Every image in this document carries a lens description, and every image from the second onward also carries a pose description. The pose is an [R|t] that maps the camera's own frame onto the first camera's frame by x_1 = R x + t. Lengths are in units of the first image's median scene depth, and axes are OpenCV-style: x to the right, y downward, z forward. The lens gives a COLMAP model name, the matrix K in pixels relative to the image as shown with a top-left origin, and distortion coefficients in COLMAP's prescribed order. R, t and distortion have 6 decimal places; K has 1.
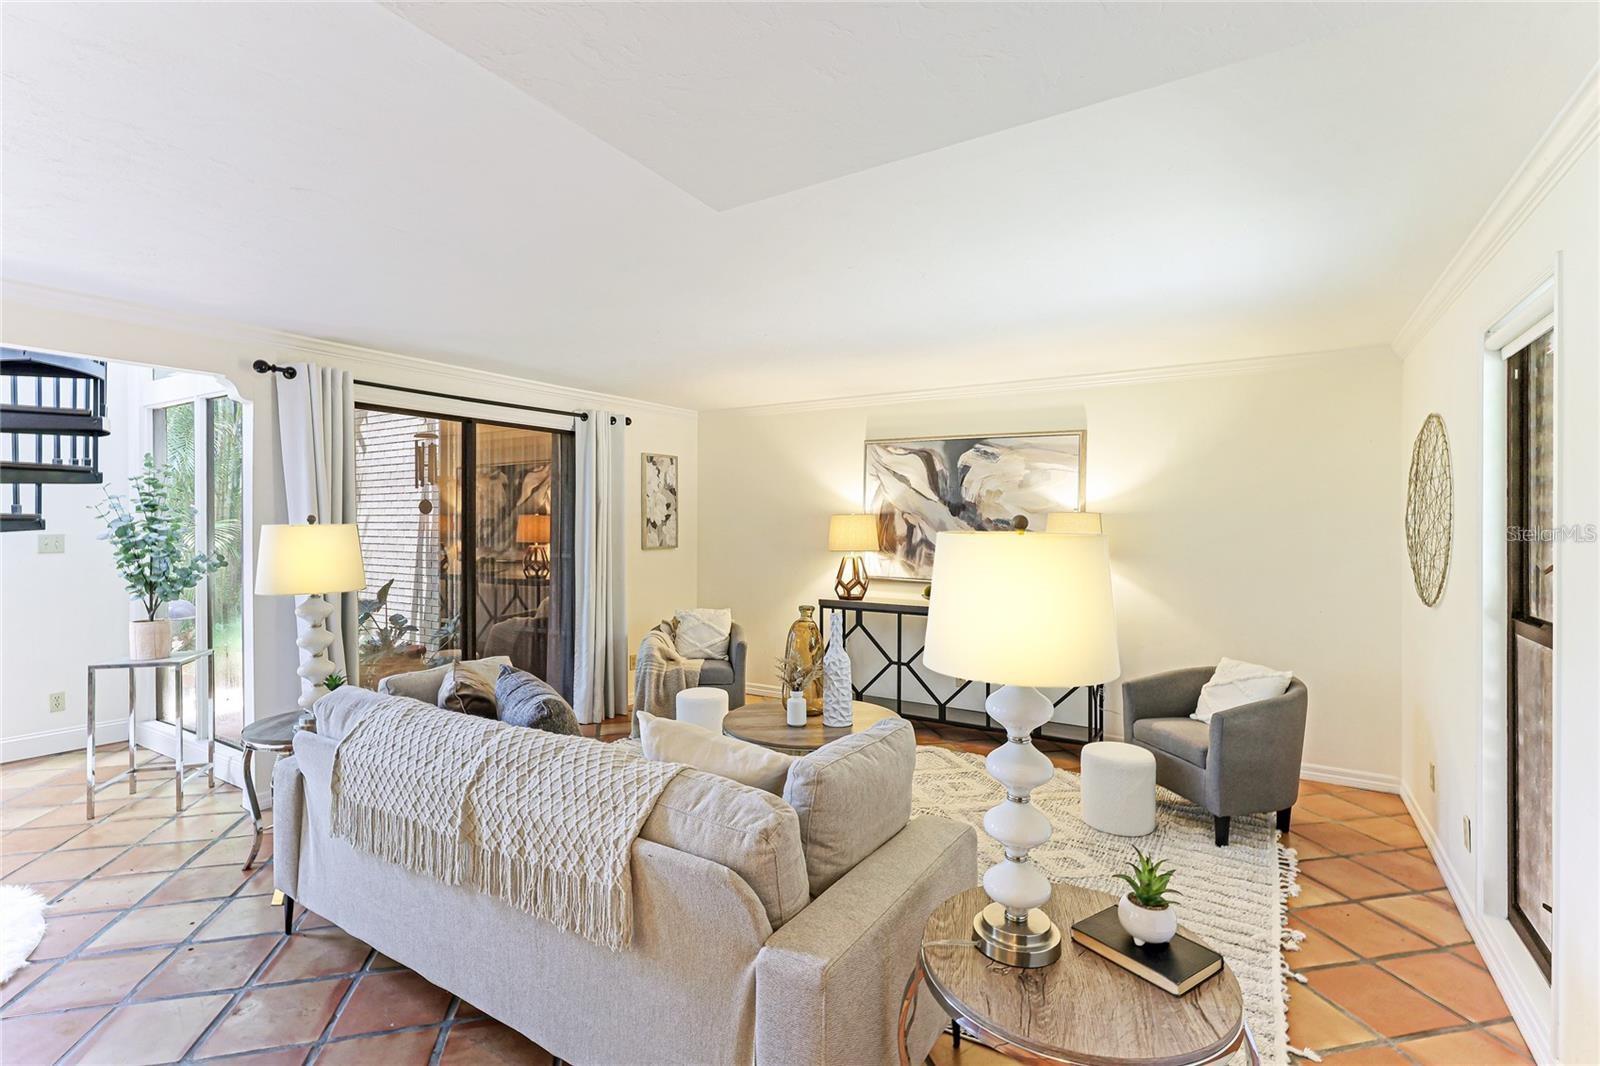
lens RADIAL K [[741.8, 0, 794.7], [0, 741.8, 527.3], [0, 0, 1]] dist [0.001324, -0.000585]
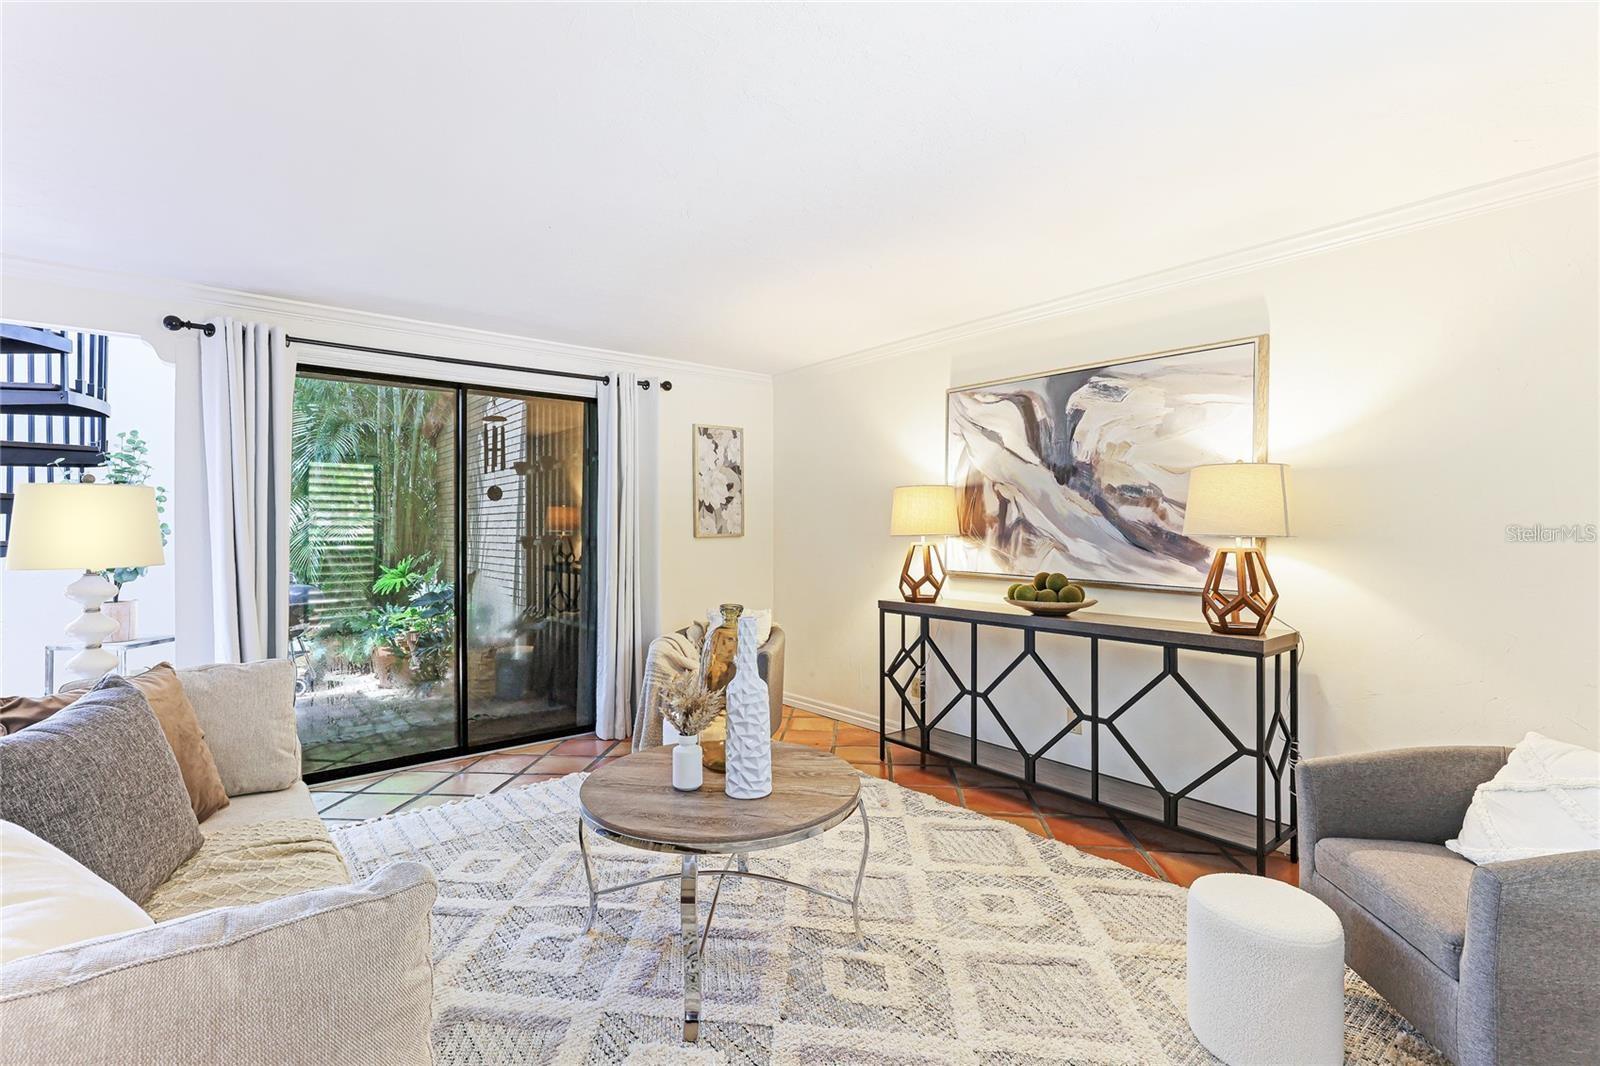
lens RADIAL K [[729.9, 0, 795.1], [0, 729.9, 528.5], [0, 0, 1]] dist [0.000821, 0.000023]
pose [[0.948989, -0.006085, -0.315251, 0.188768], [0.004260, 0.999970, -0.006478, 0.028664], [0.315281, 0.004804, 0.948986, 0.270386]]
